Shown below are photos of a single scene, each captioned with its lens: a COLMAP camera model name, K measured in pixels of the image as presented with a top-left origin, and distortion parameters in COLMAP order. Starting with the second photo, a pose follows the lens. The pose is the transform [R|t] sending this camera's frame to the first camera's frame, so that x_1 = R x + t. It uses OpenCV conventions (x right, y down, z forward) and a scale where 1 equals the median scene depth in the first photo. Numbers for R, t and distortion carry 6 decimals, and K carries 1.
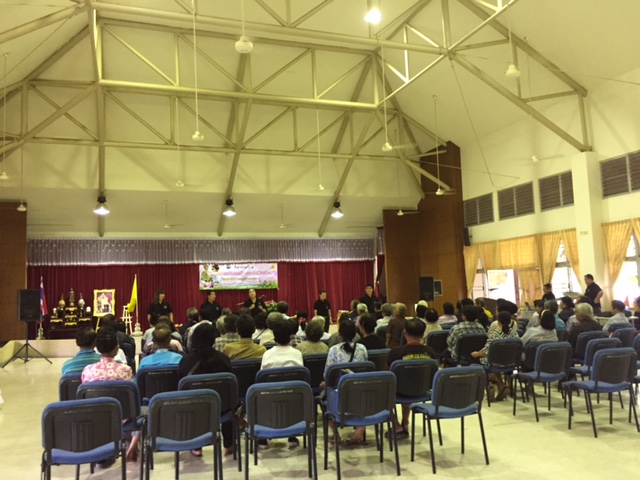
lens RADIAL K [[544.4, 0, 322.3], [0, 544.4, 239.0], [0, 0, 1]] dist [0.044841, -0.018374]
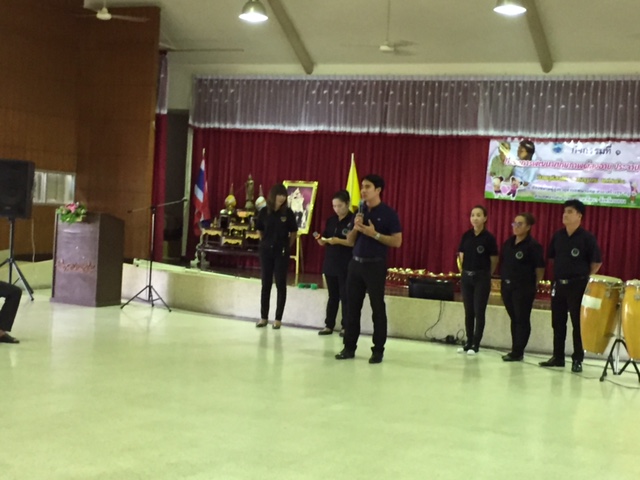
lens RADIAL K [[1176.0, 0, 320.2], [0, 1176.0, 239.6], [0, 0, 1]] dist [0.062798, 0.000000]
pose [[0.641514, 0.108955, -0.759334, 0.429767], [0.002671, 0.989539, 0.144243, -0.009185], [0.767107, -0.094563, 0.634512, 0.333266]]
